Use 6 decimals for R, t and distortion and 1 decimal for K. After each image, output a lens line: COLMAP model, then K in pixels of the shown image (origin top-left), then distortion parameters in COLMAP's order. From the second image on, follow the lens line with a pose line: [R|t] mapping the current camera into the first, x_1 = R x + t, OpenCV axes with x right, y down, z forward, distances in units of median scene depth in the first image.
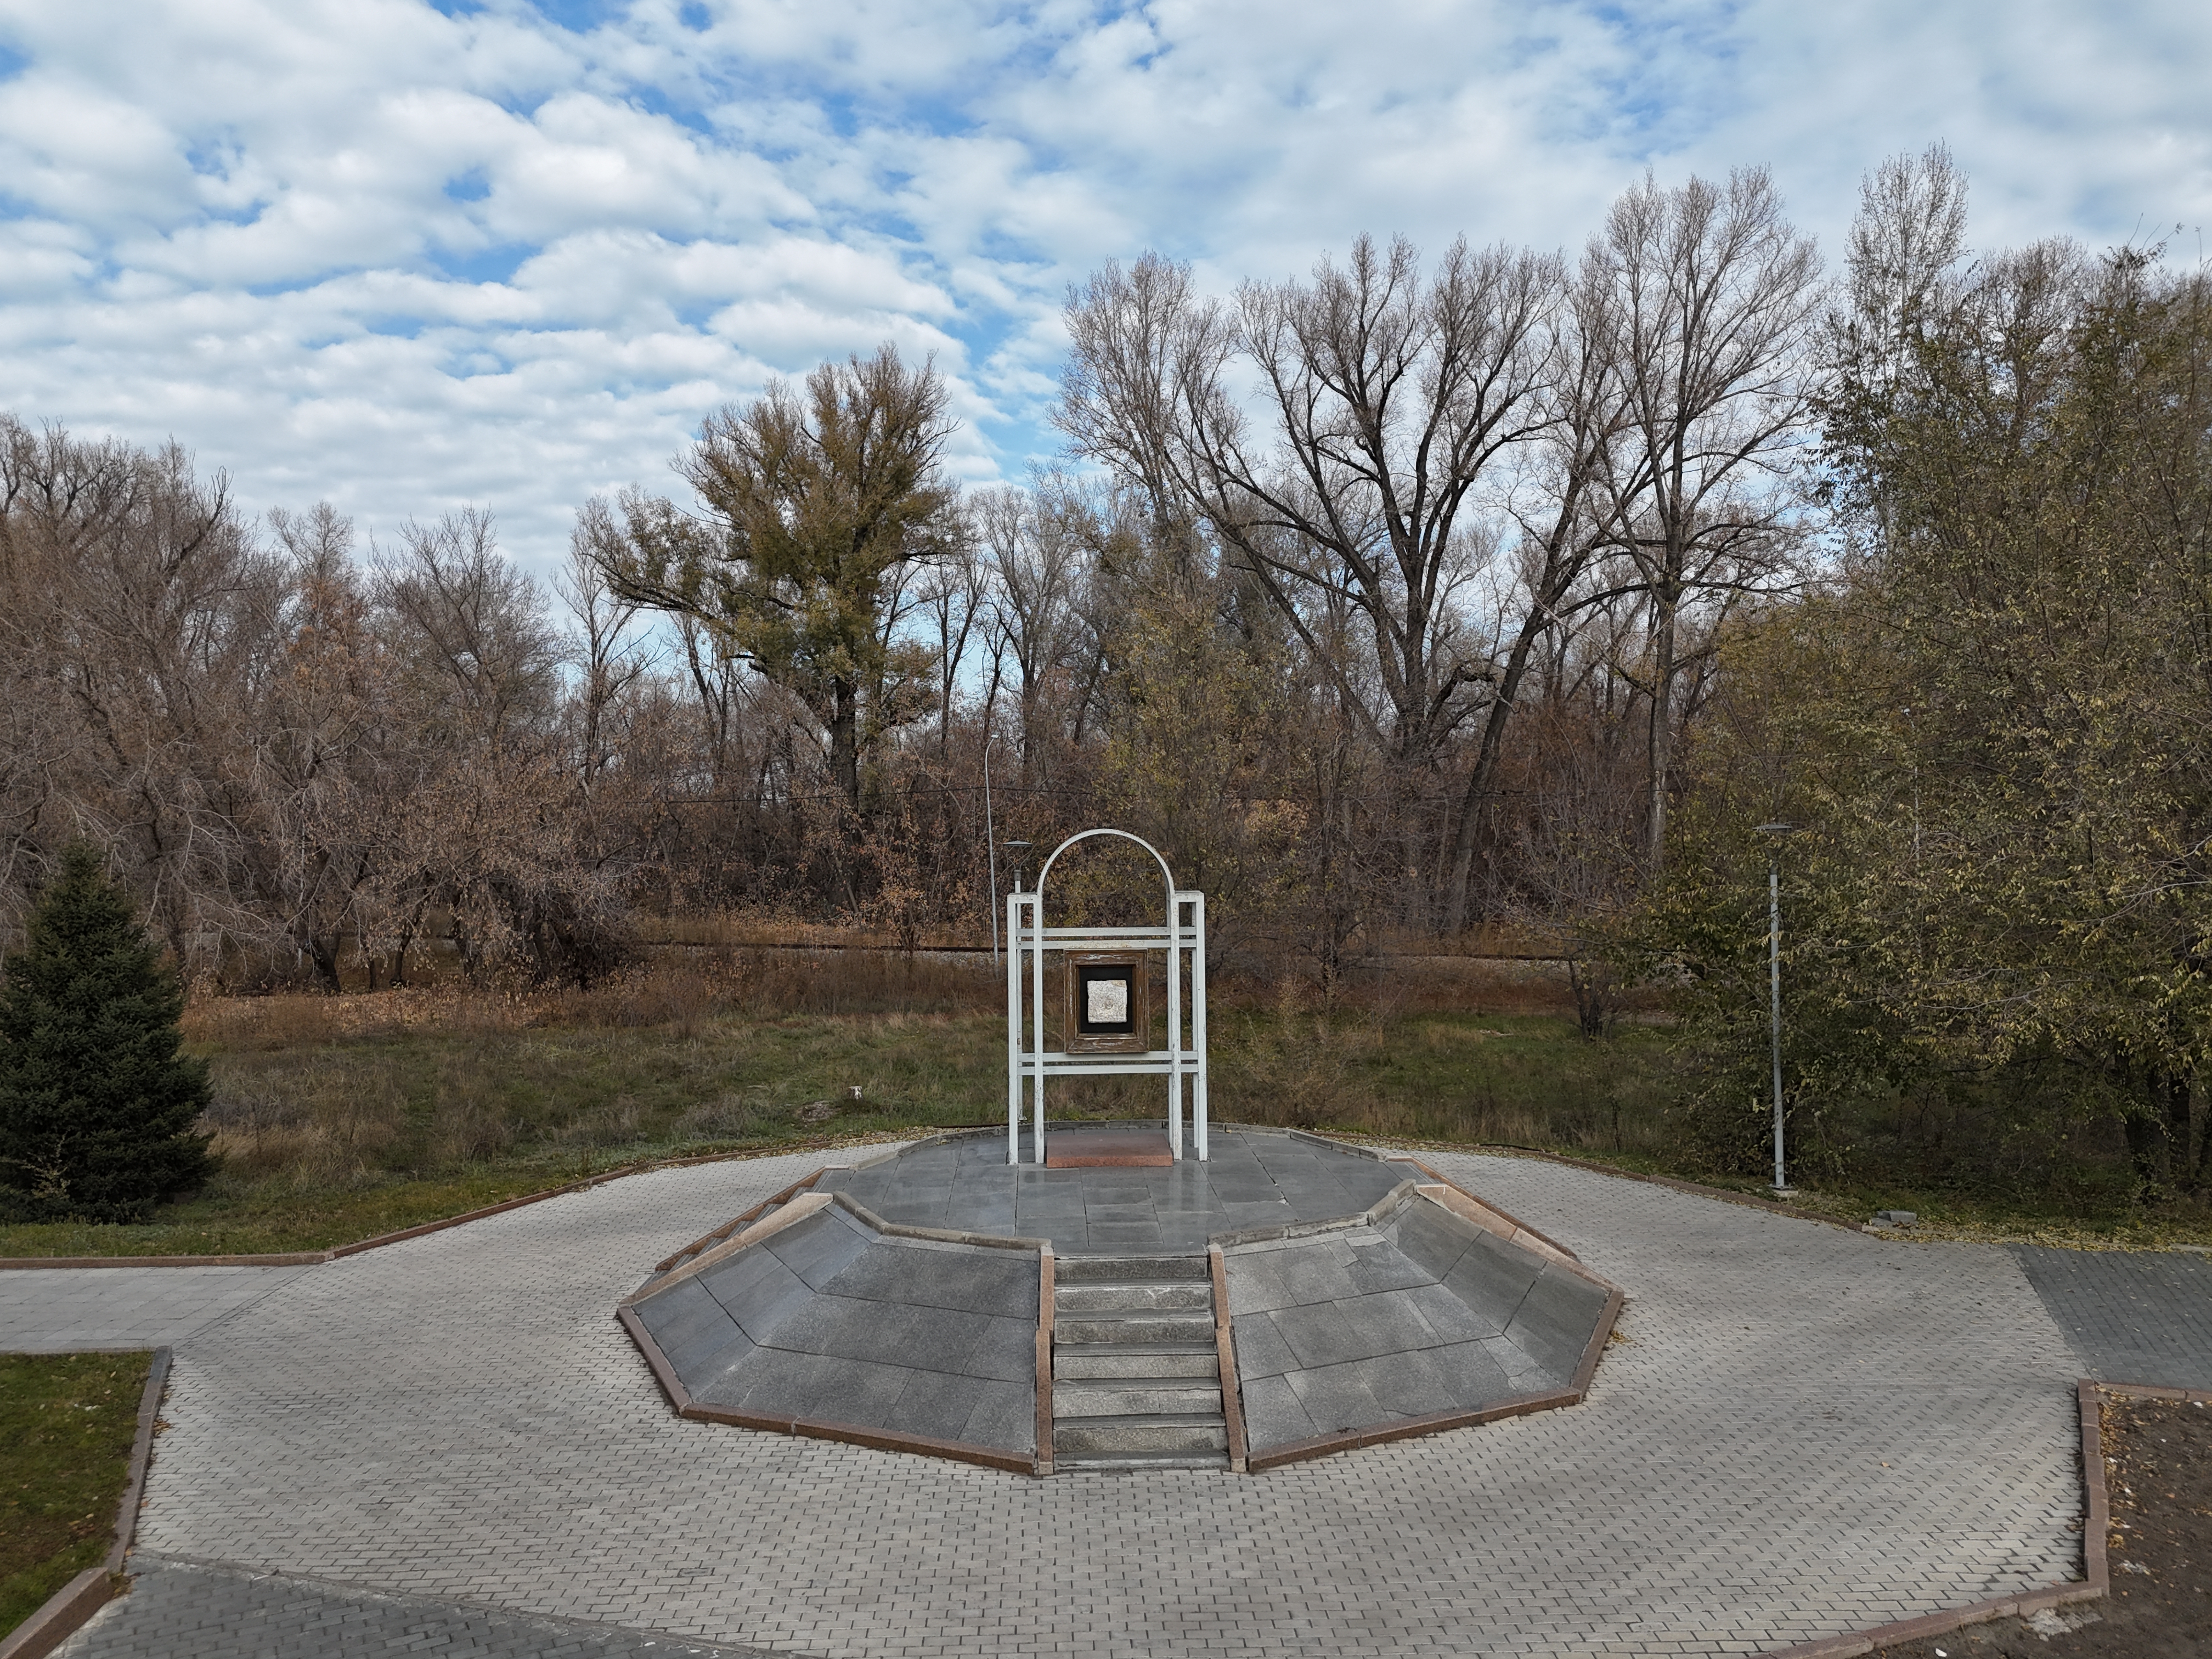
lens RADIAL K [[1602.7, 0, 1133.8], [0, 1602.7, 839.4], [0, 0, 1]] dist [0.056777, -0.051212]
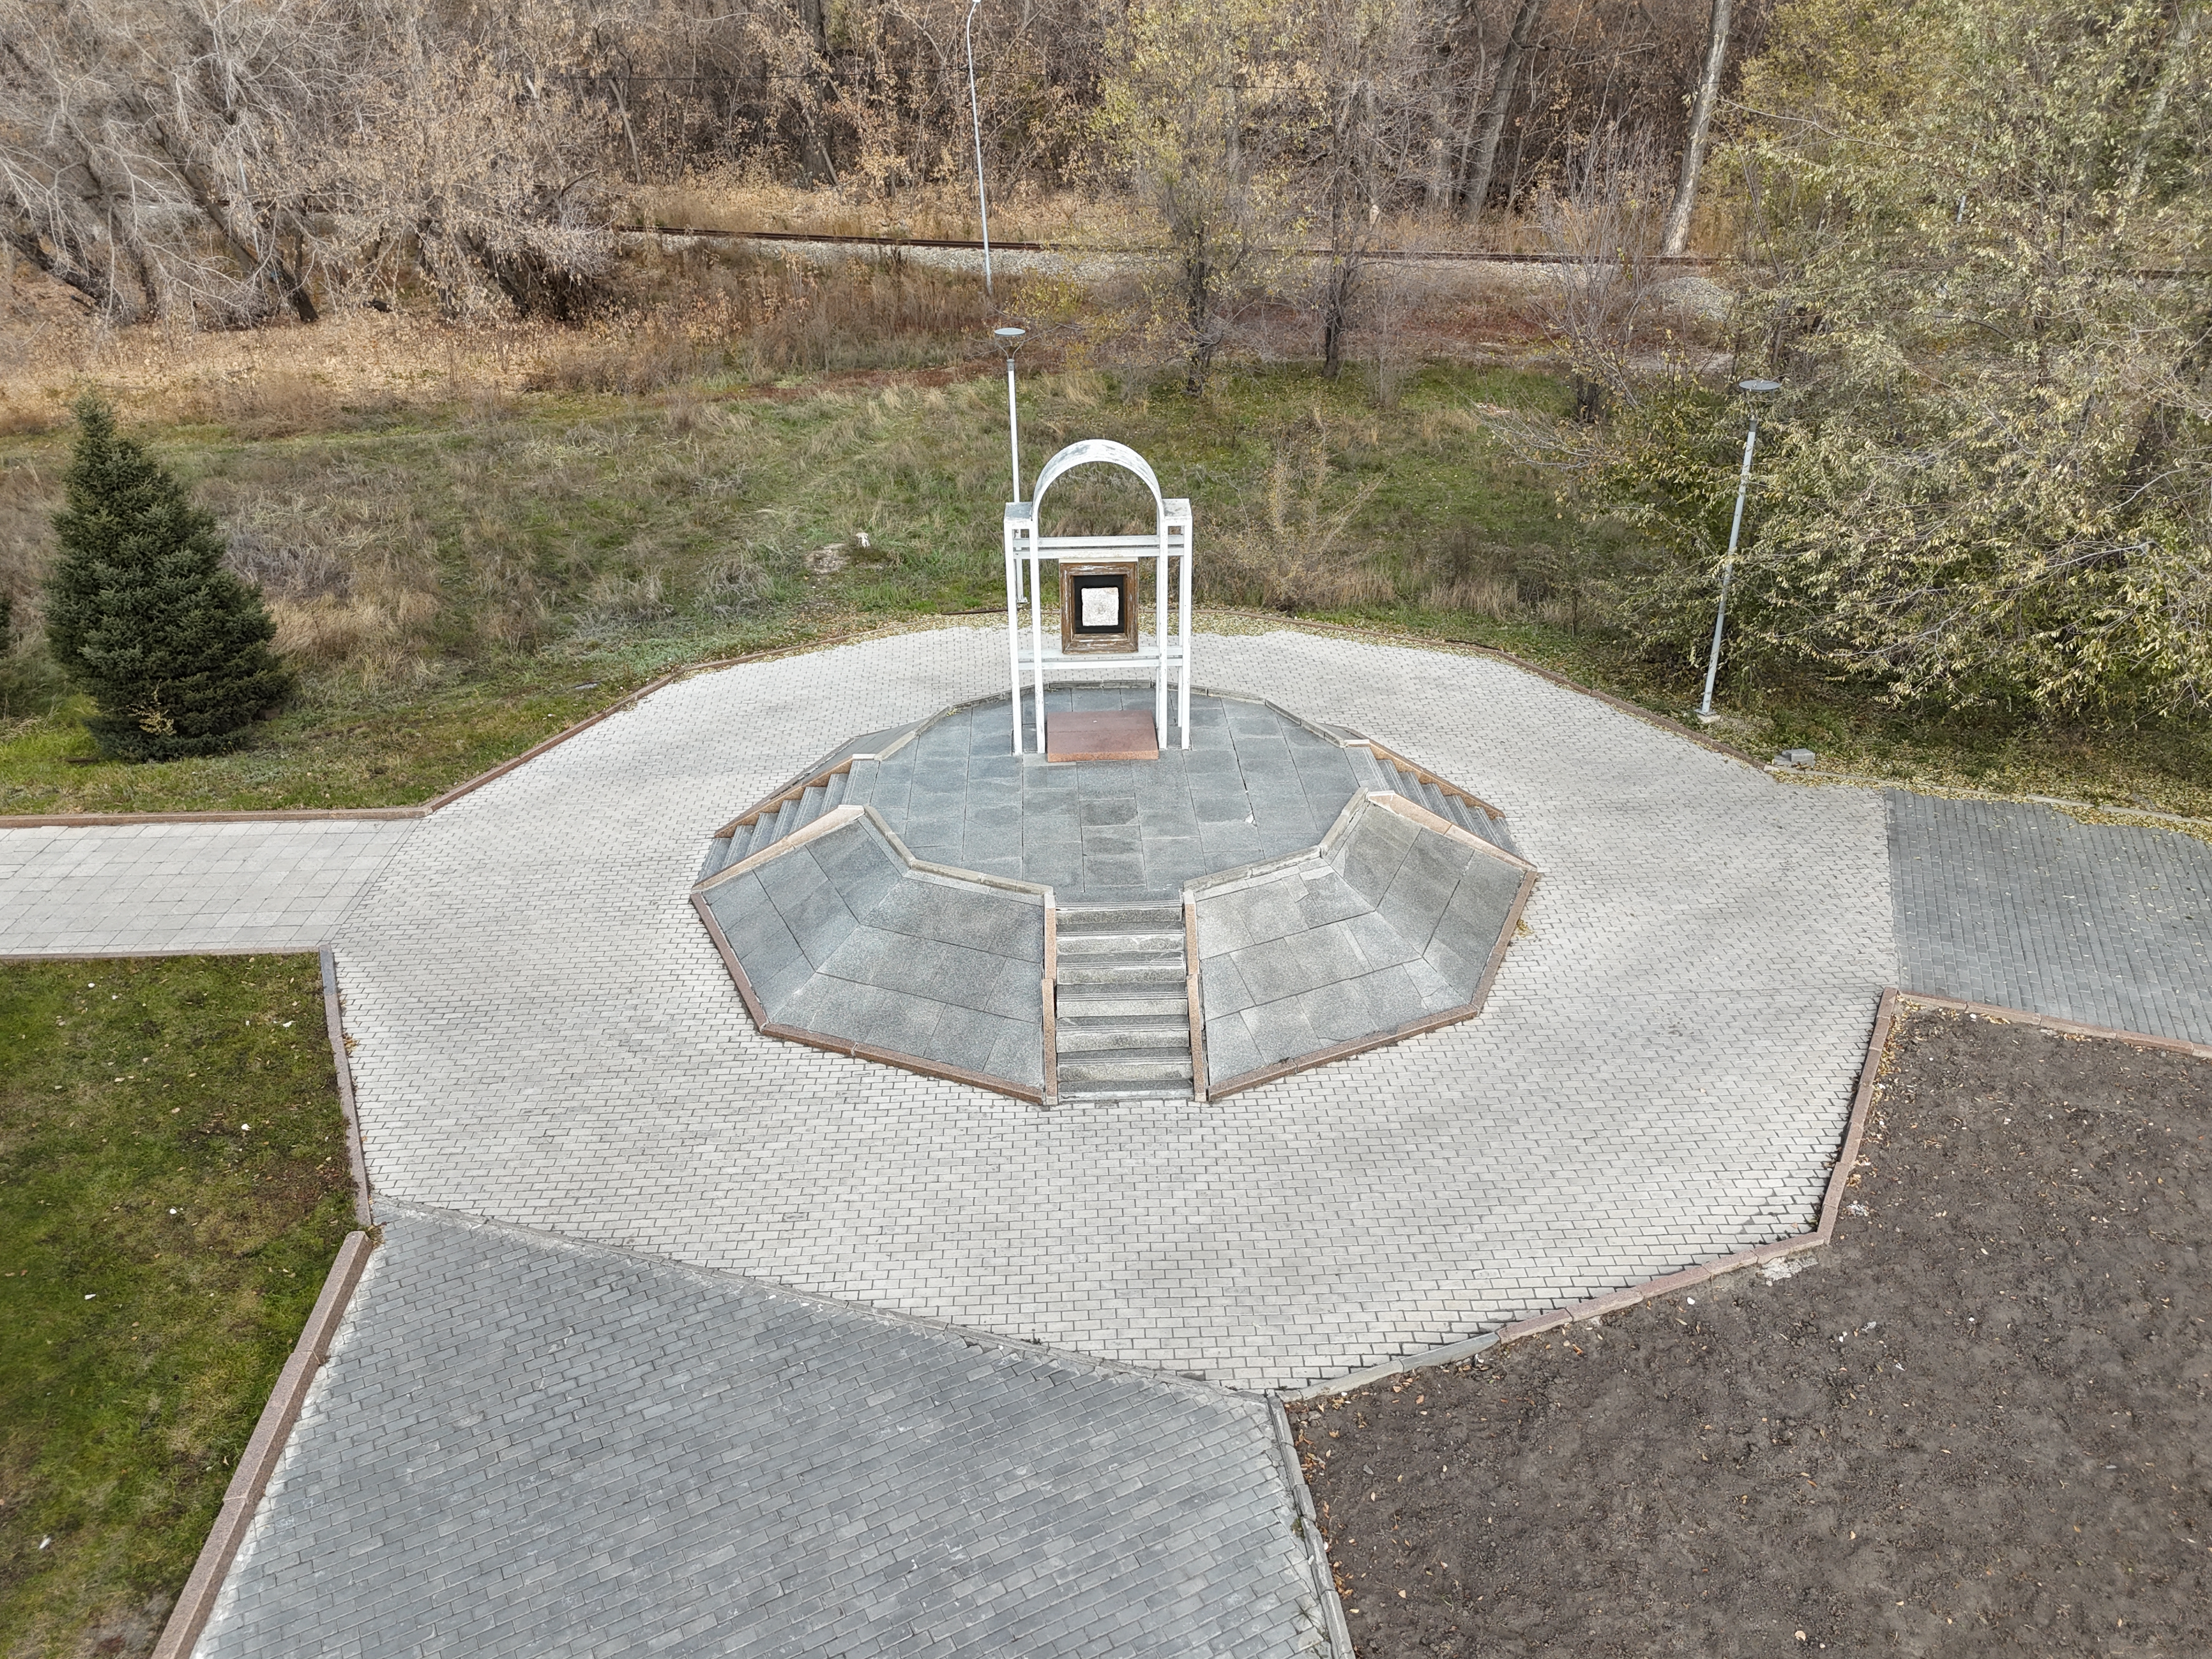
lens RADIAL K [[1602.7, 0, 1137.3], [0, 1602.7, 826.1], [0, 0, 1]] dist [0.056777, -0.051212]
pose [[0.999980, 0.005216, 0.003526, 0.007071], [-0.006255, 0.887012, 0.461703, -0.338290], [-0.000719, -0.461716, 0.887027, -0.033992]]
